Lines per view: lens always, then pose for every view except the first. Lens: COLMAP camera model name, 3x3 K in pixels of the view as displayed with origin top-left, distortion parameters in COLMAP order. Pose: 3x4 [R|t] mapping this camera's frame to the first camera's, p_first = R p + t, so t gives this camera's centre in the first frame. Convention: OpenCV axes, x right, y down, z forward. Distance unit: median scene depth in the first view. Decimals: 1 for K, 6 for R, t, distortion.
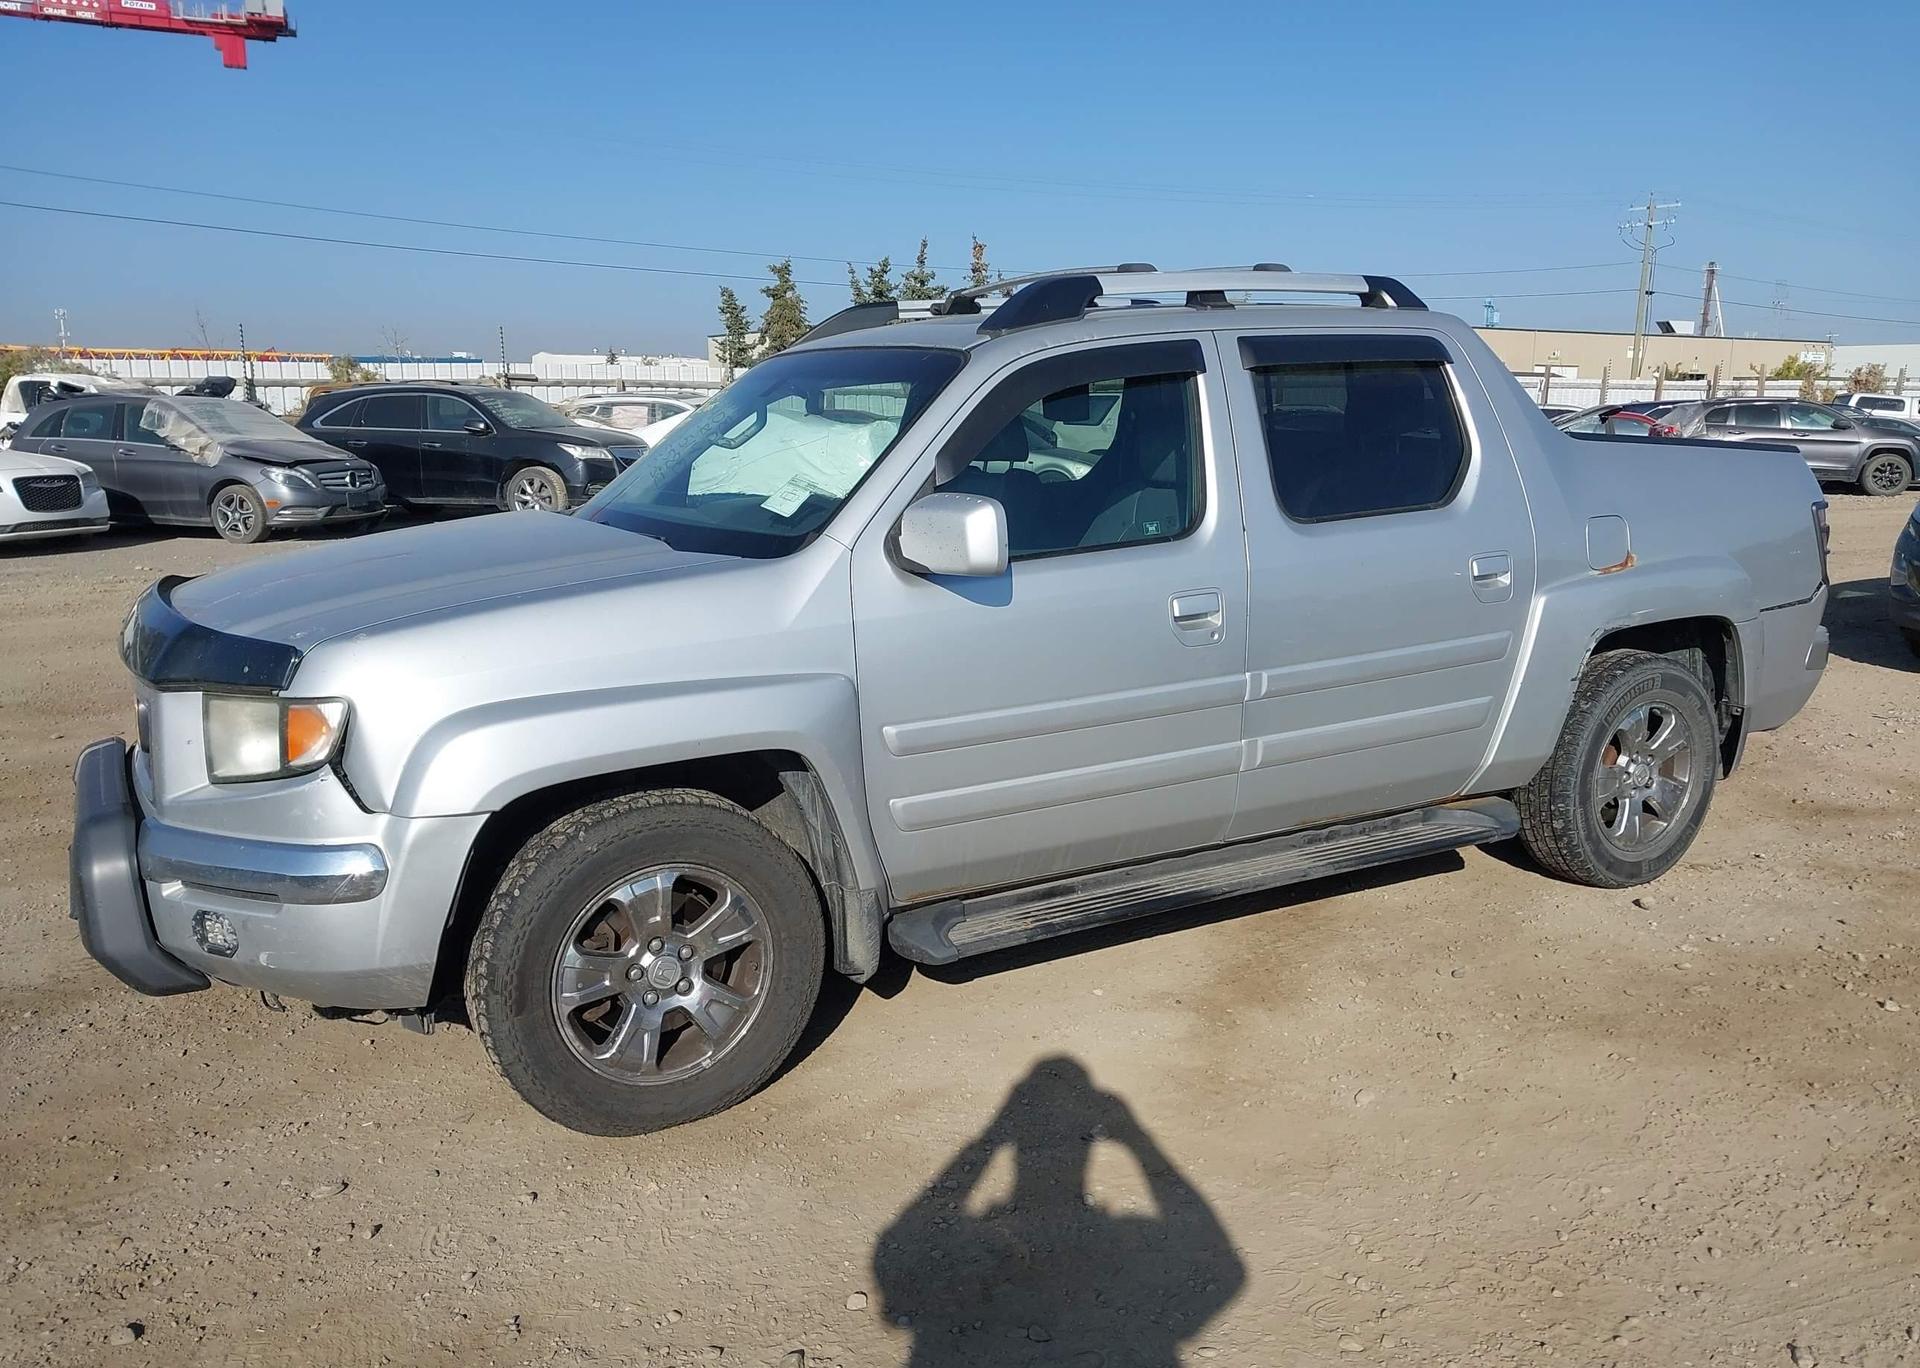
lens RADIAL K [[1539.5, 0, 944.1], [0, 1539.5, 685.4], [0, 0, 1]] dist [0.008885, 0.008220]
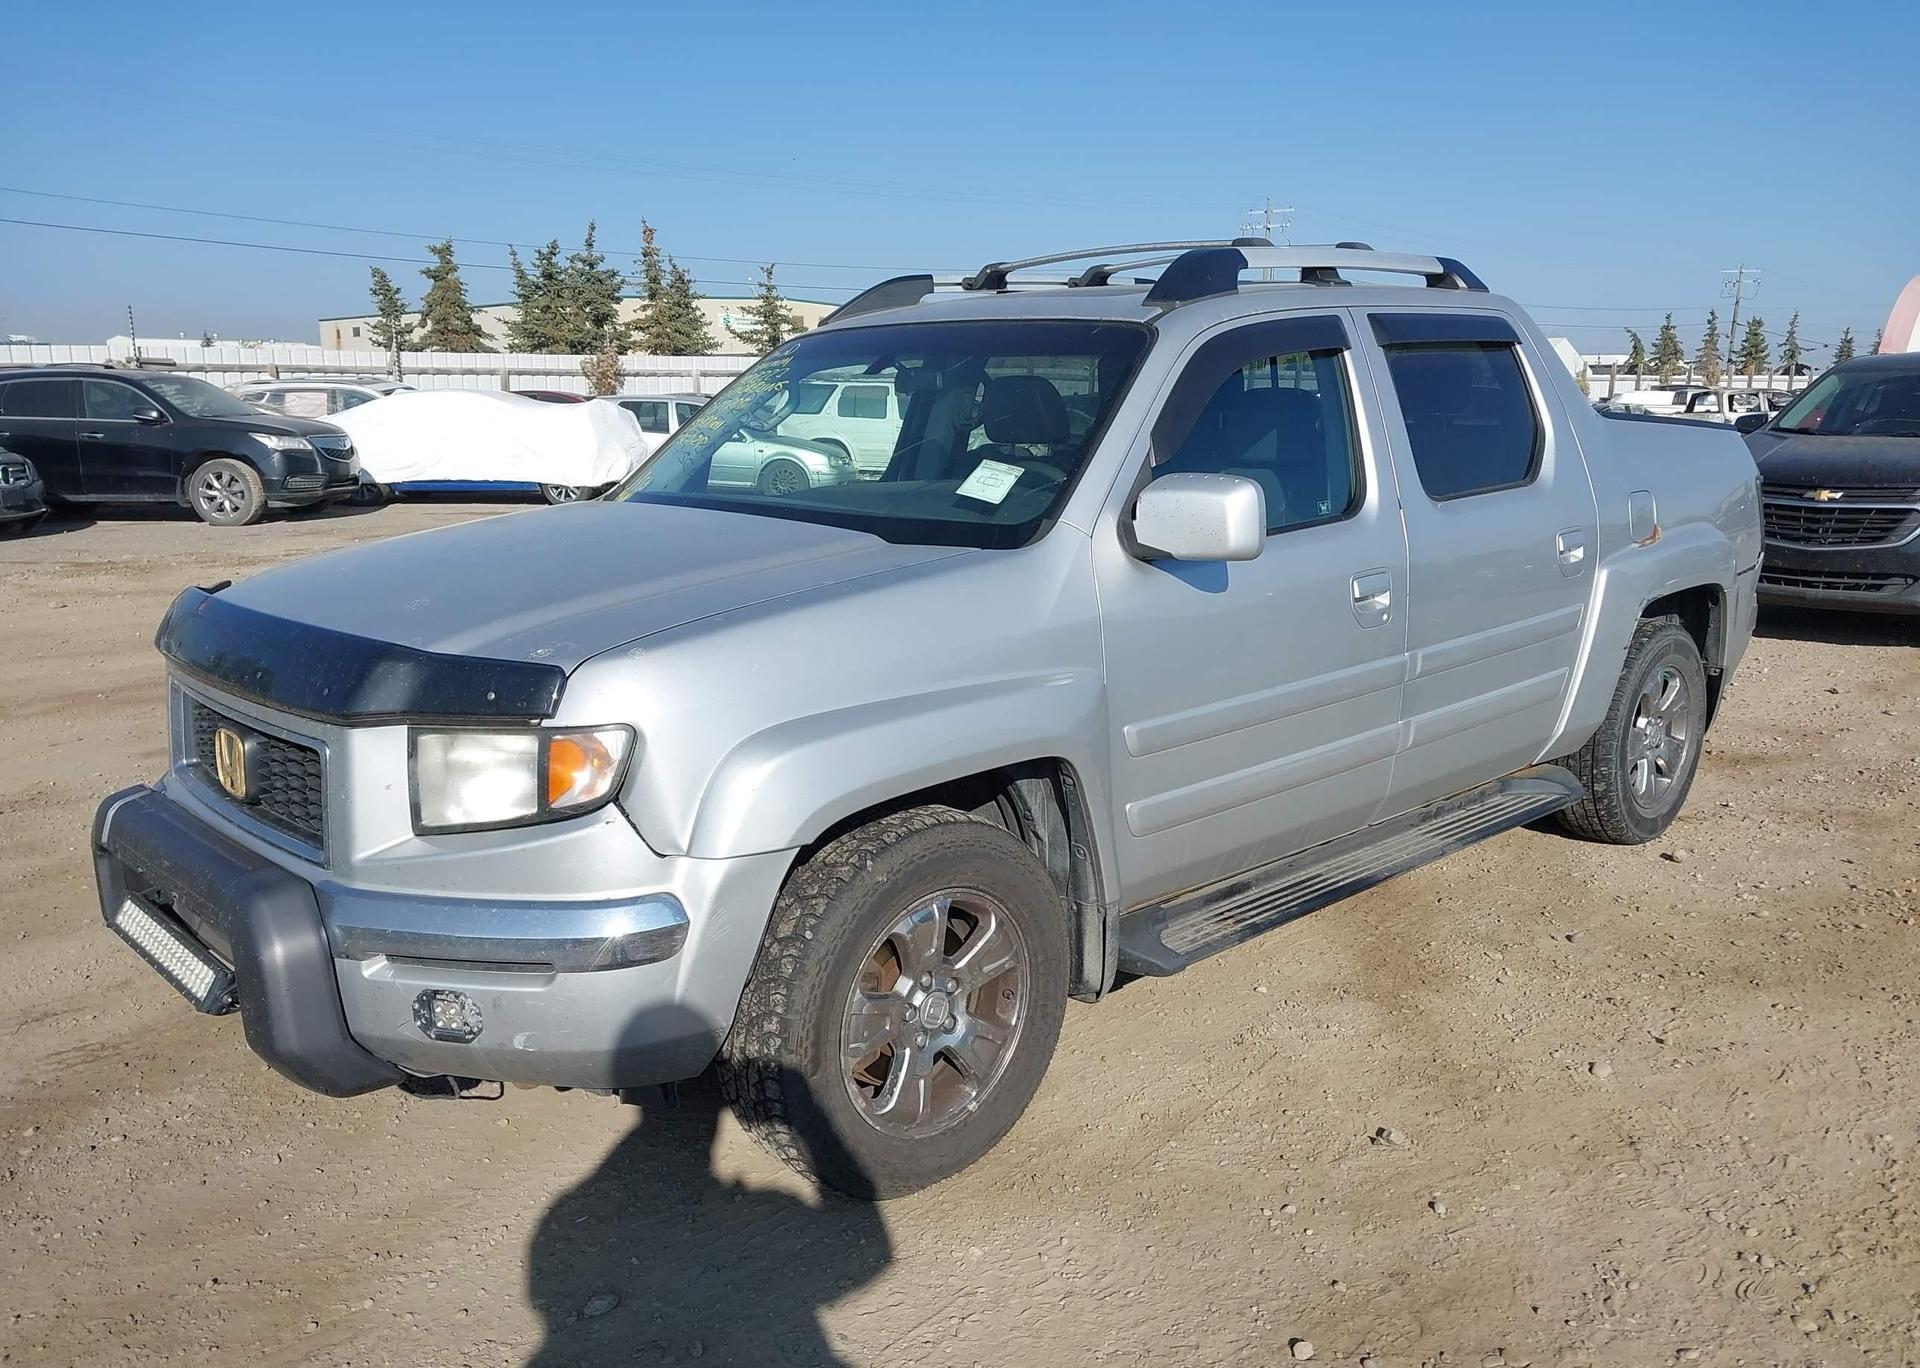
lens RADIAL K [[1528.0, 0, 960.0], [0, 1528.0, 684.0], [0, 0, 1]] dist [0.009696, -0.010652]
pose [[0.972138, -0.043563, 0.230327, -0.274291], [0.041788, 0.999047, 0.012583, -0.011306], [-0.230655, -0.002607, 0.973032, 0.098814]]
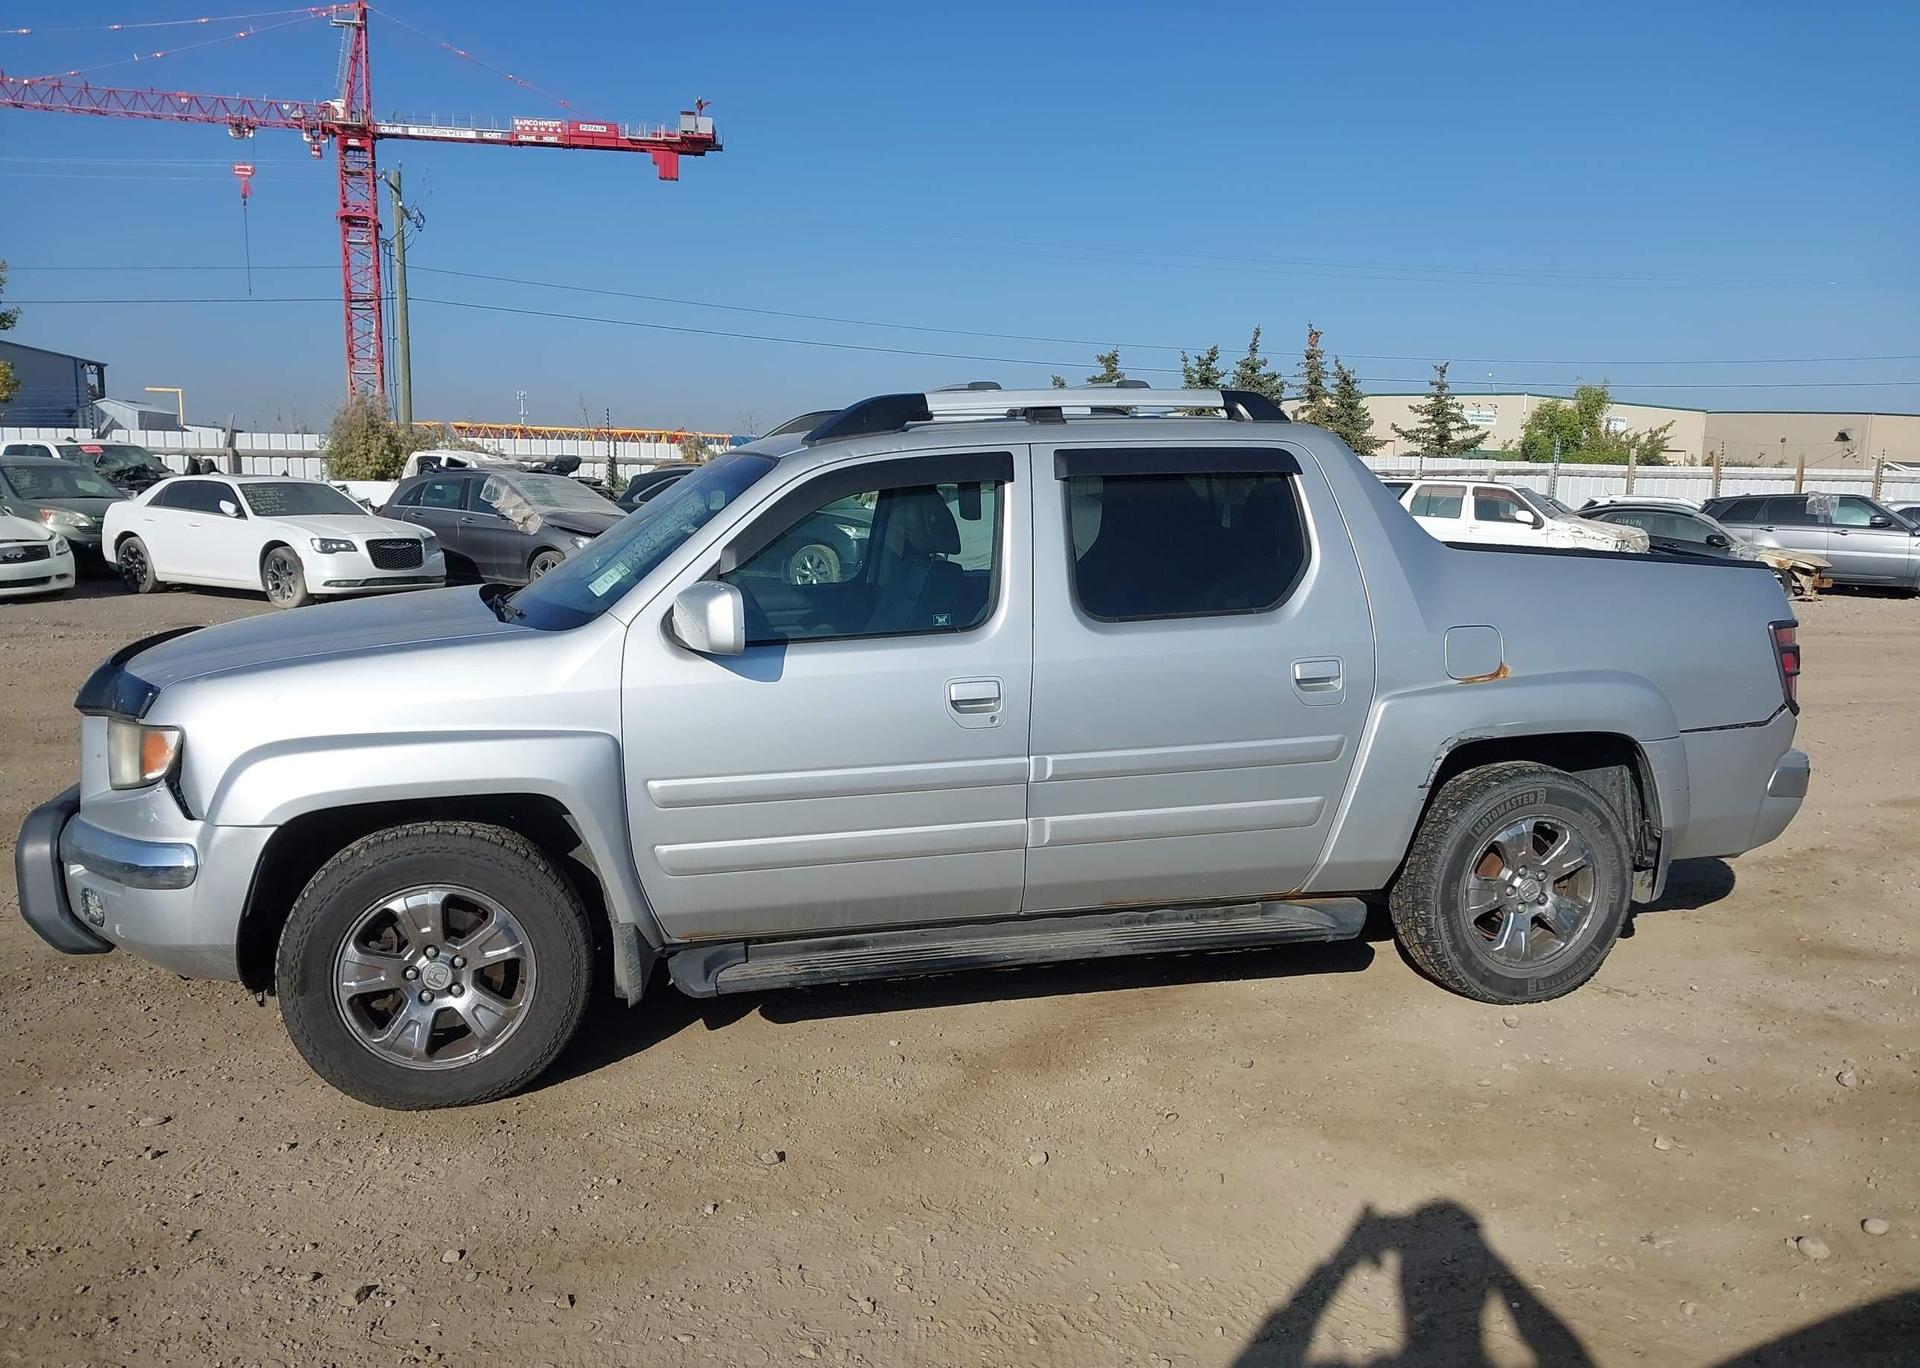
lens RADIAL K [[1530.3, 0, 964.2], [0, 1530.3, 664.8], [0, 0, 1]] dist [0.073876, -0.115124]
pose [[0.968111, 0.046627, -0.246143, 0.371092], [-0.061976, 0.996562, -0.054981, -0.009230], [0.242733, 0.068482, 0.967673, -0.051869]]
